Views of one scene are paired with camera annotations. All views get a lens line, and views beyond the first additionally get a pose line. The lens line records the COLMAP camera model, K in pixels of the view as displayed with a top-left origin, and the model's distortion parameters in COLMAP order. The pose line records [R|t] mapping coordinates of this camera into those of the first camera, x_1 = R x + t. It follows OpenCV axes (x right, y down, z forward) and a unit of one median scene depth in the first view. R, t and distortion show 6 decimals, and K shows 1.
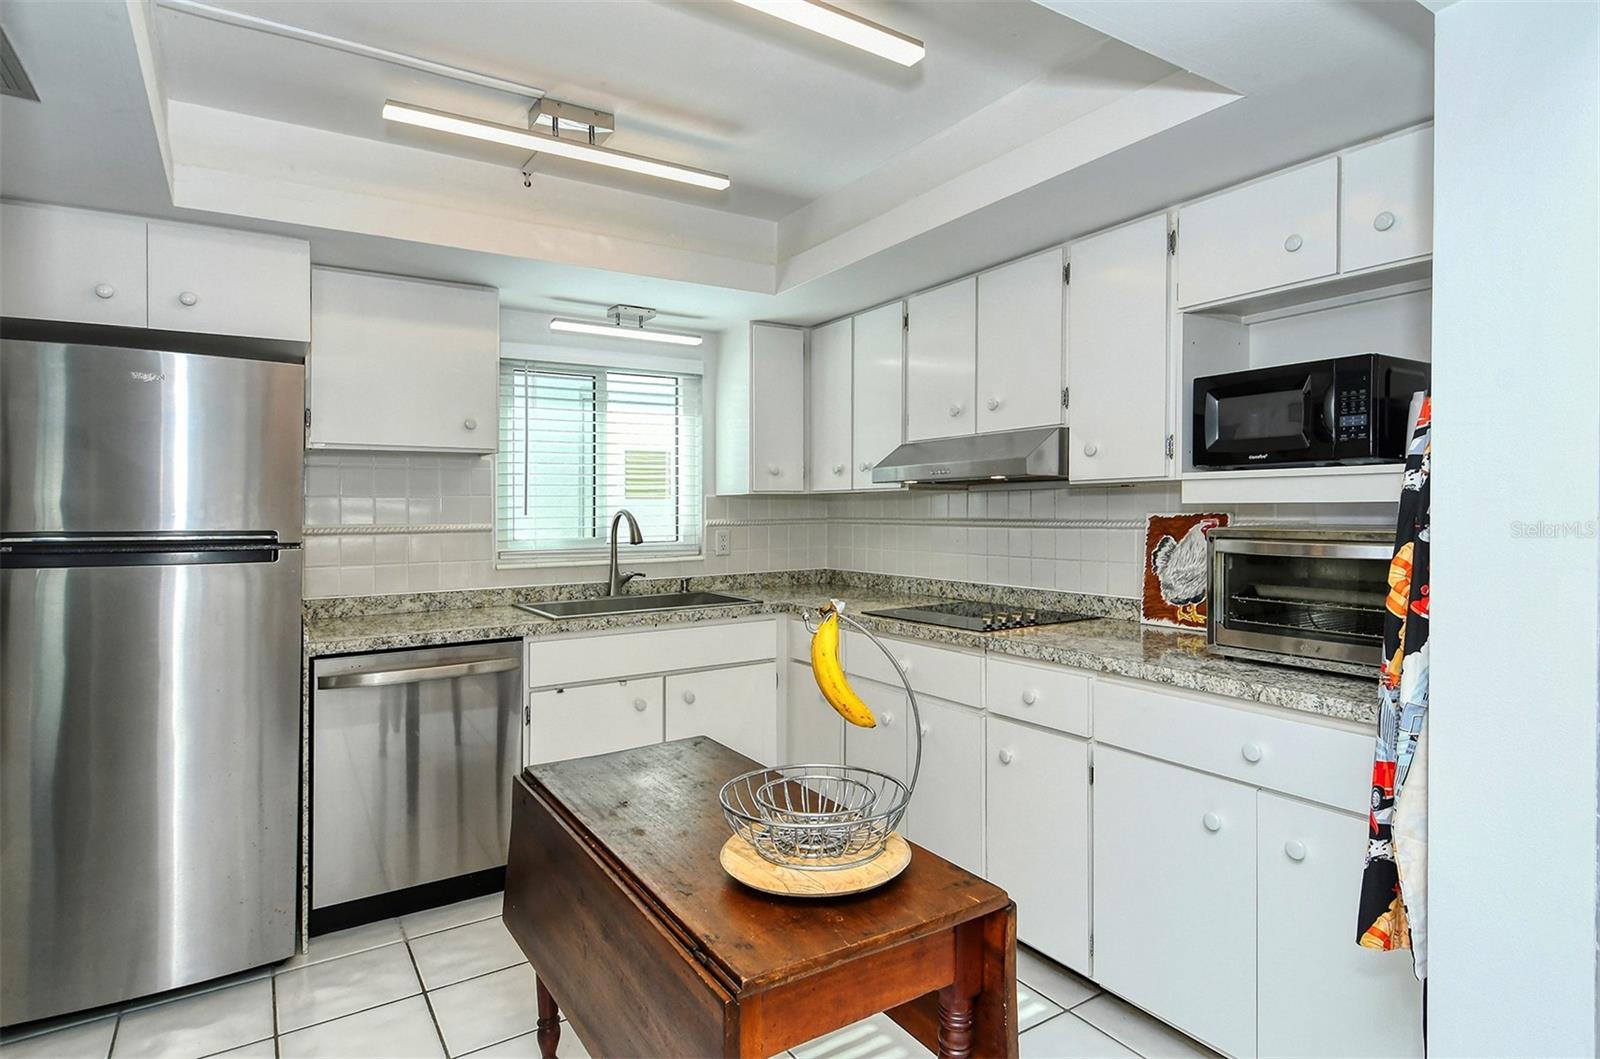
lens RADIAL K [[836.7, 0, 785.3], [0, 836.7, 526.6], [0, 0, 1]] dist [0.012766, -0.009395]
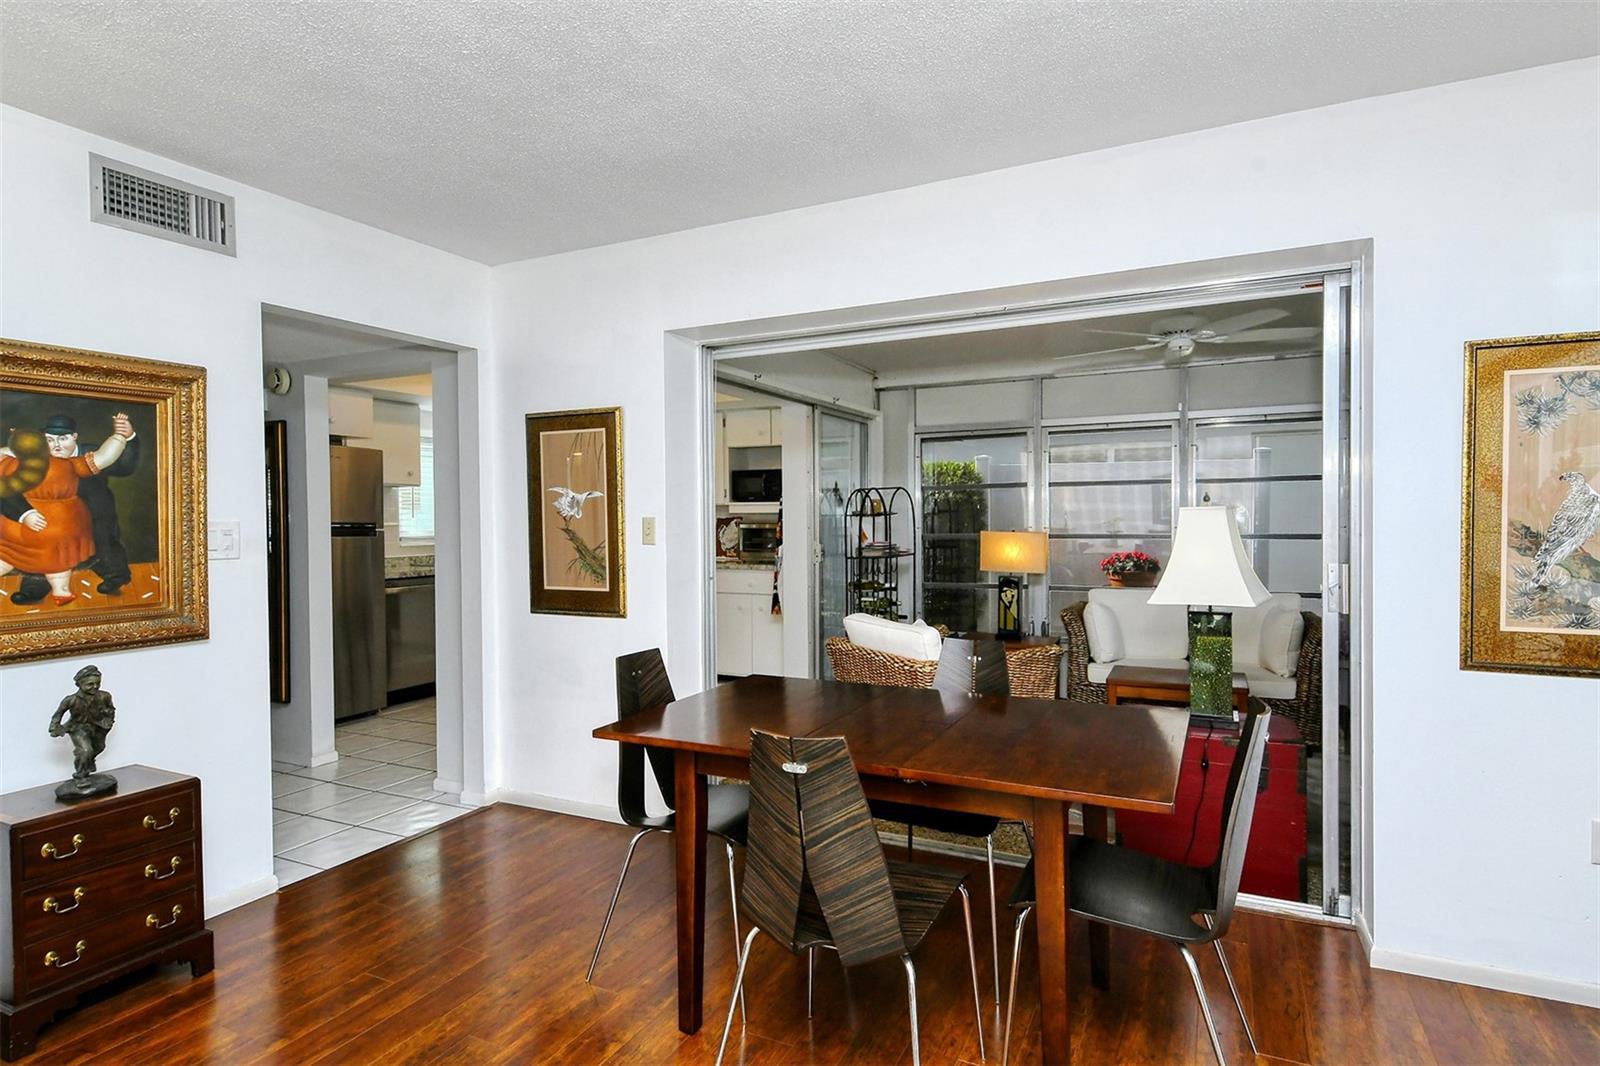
lens RADIAL K [[829.9, 0, 793.4], [0, 829.9, 532.4], [0, 0, 1]] dist [-0.000403, -0.000660]
pose [[0.853217, -0.010369, 0.521454, -0.848522], [0.013531, 0.999906, -0.002258, 0.049888], [-0.521381, 0.008983, 0.853277, -1.589395]]
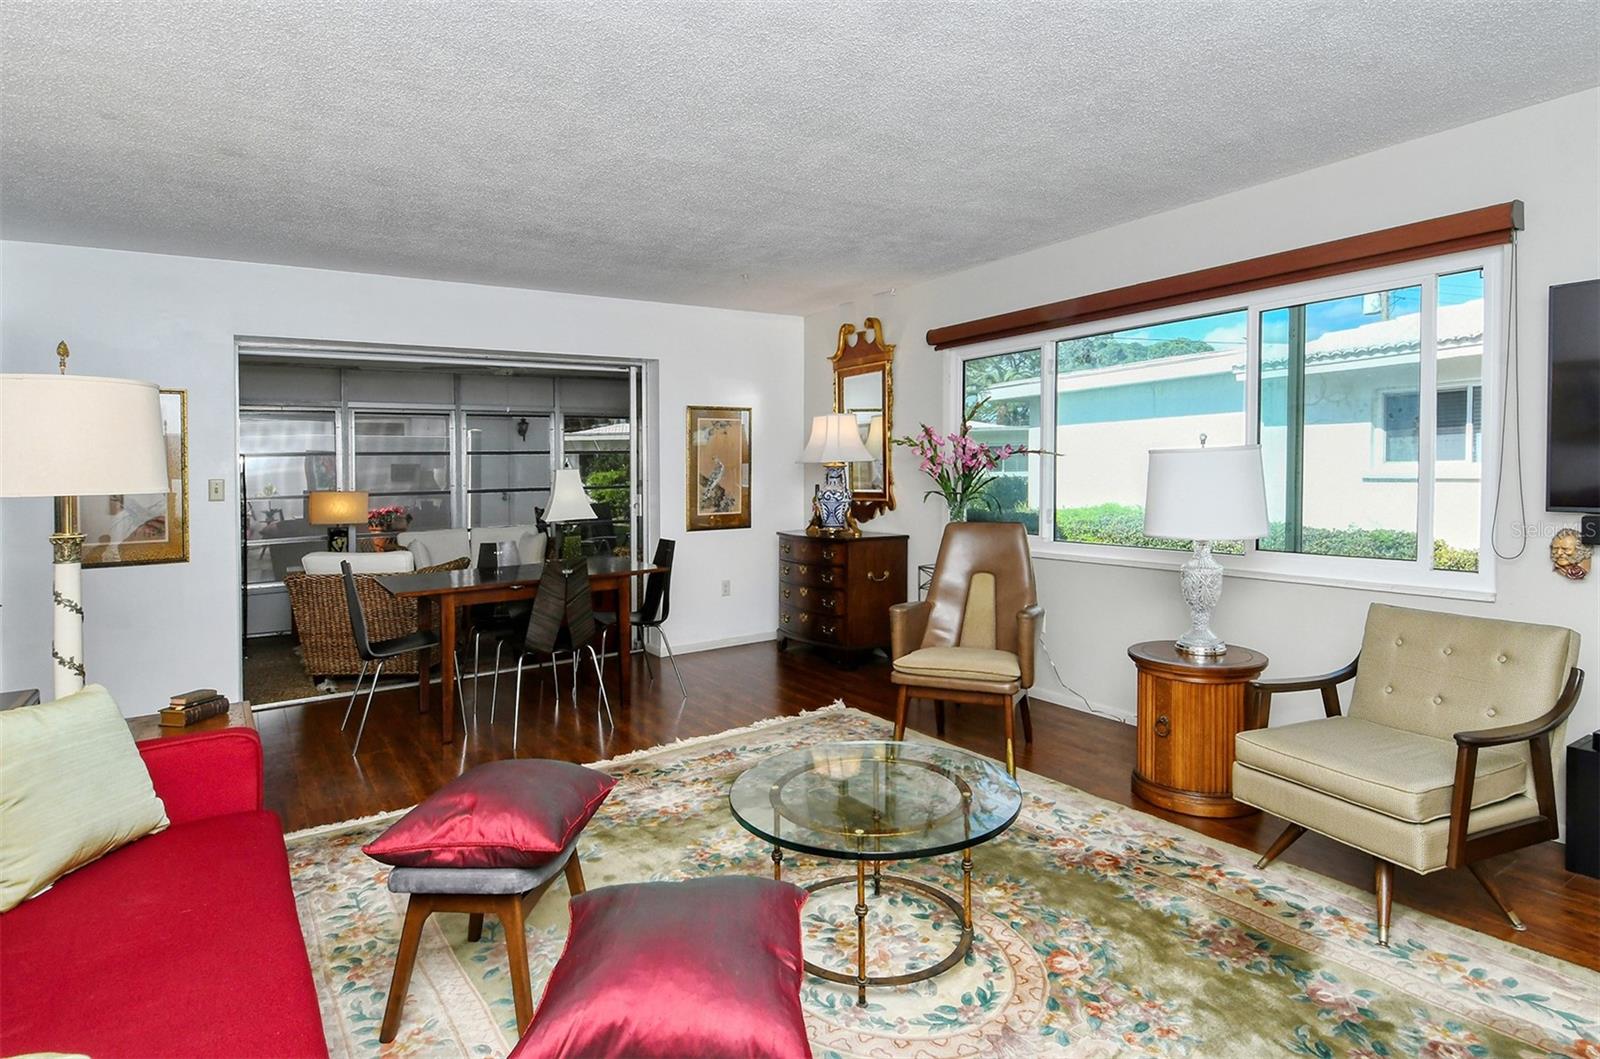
lens RADIAL K [[893.0, 0, 826.3], [0, 893.0, 488.0], [0, 0, 1]] dist [0.001882, -0.000386]
pose [[-0.049490, -0.012279, 0.998699, -2.406352], [0.041826, 0.999022, 0.014356, 0.065667], [-0.997898, 0.042482, -0.048928, -1.459099]]
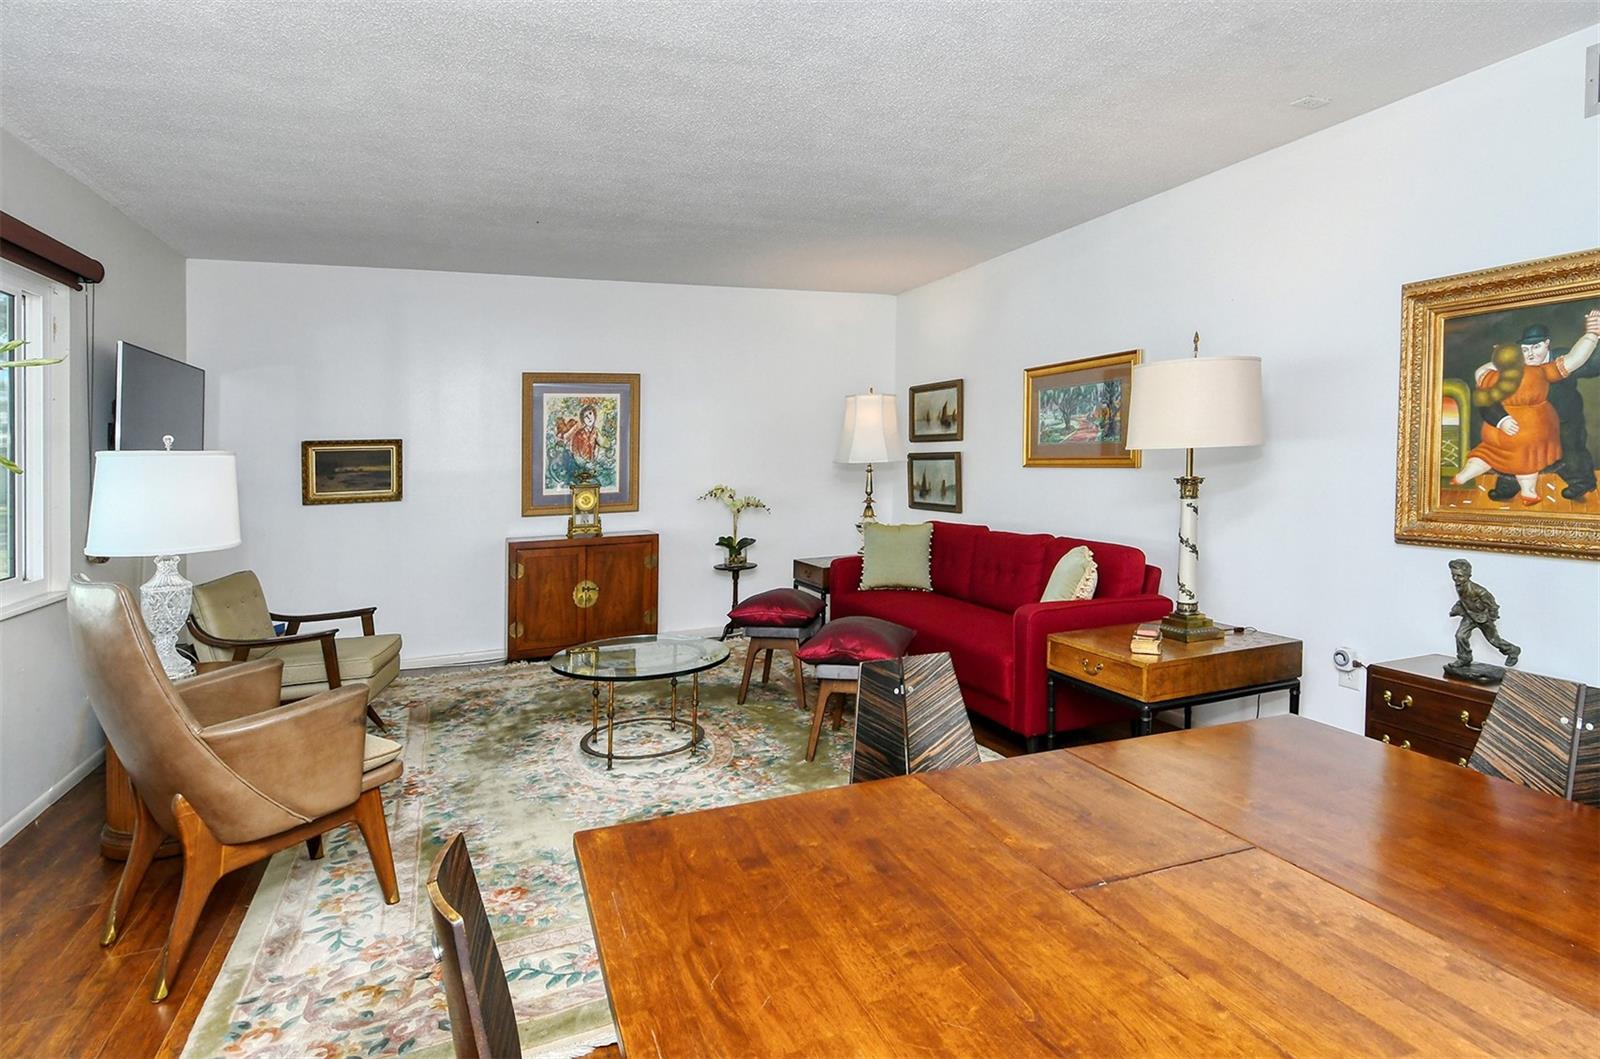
lens RADIAL K [[836.7, 0, 809.2], [0, 836.7, 513.4], [0, 0, 1]] dist [0.012766, -0.009395]
pose [[-0.184496, 0.085575, -0.979101, 0.189078], [0.010317, 0.996316, 0.085136, 0.031602], [0.982779, 0.005605, -0.184699, -0.960214]]
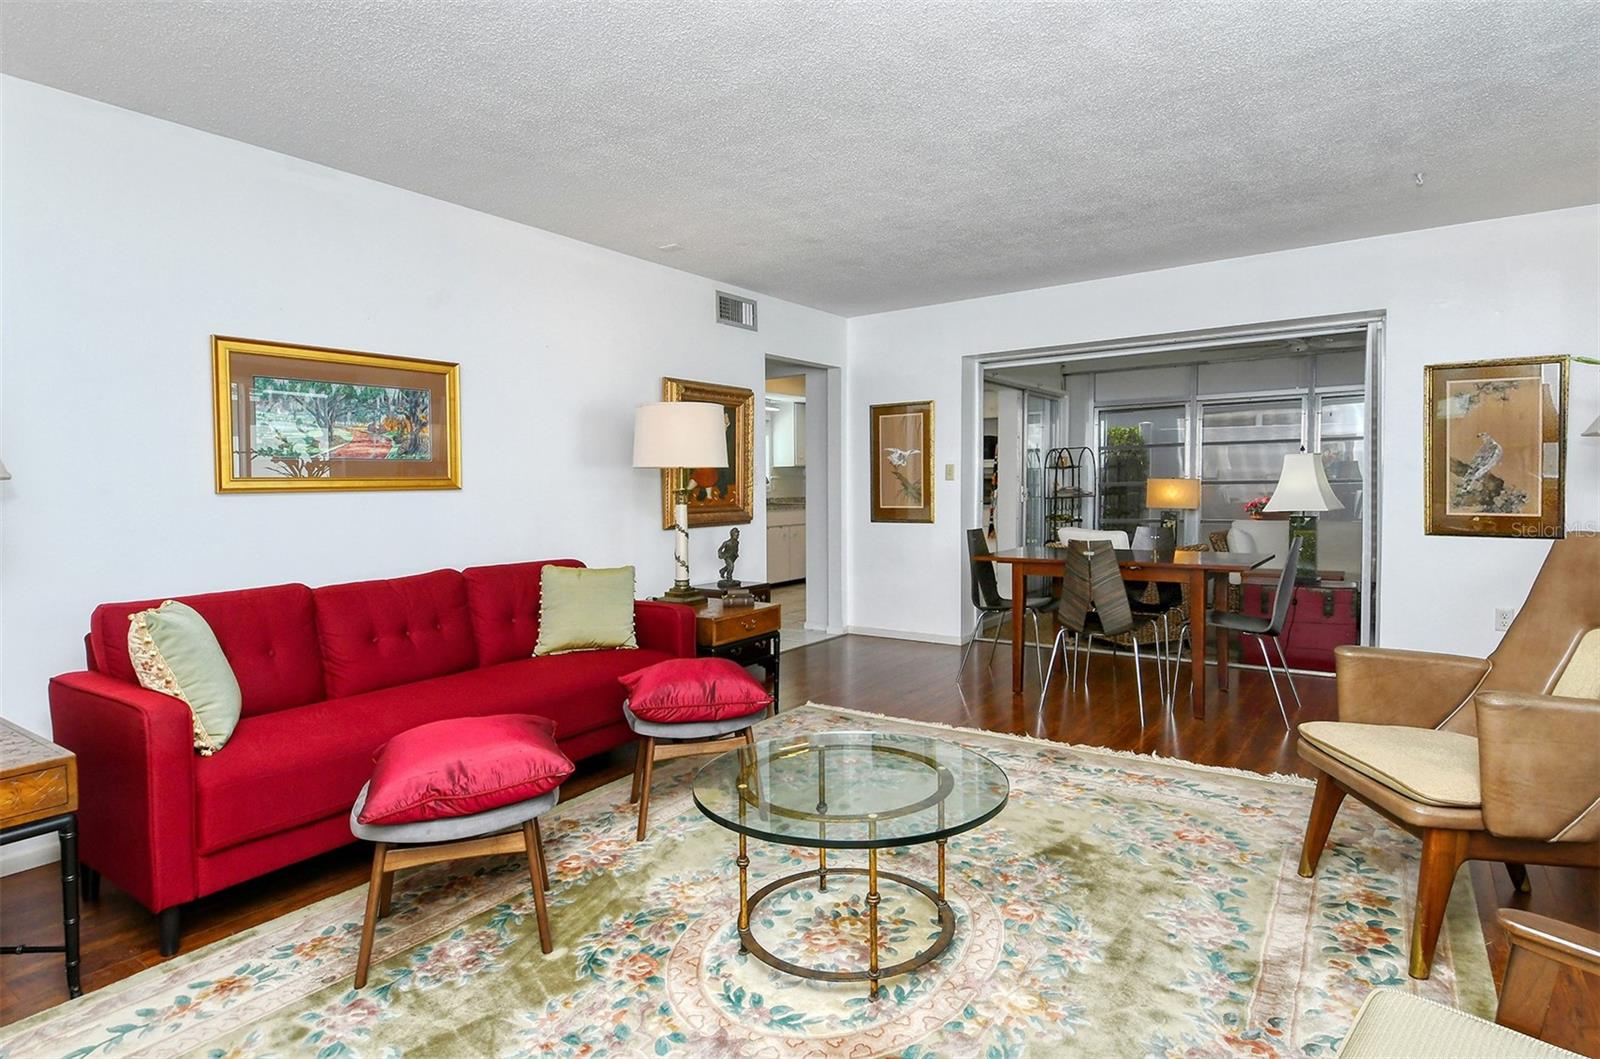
lens RADIAL K [[836.7, 0, 772.0], [0, 836.7, 524.2], [0, 0, 1]] dist [0.012766, -0.009395]
pose [[0.931875, -0.019635, 0.362248, -1.758882], [0.011039, 0.999607, 0.025785, 0.128375], [-0.362612, -0.020030, 0.931725, -2.412388]]
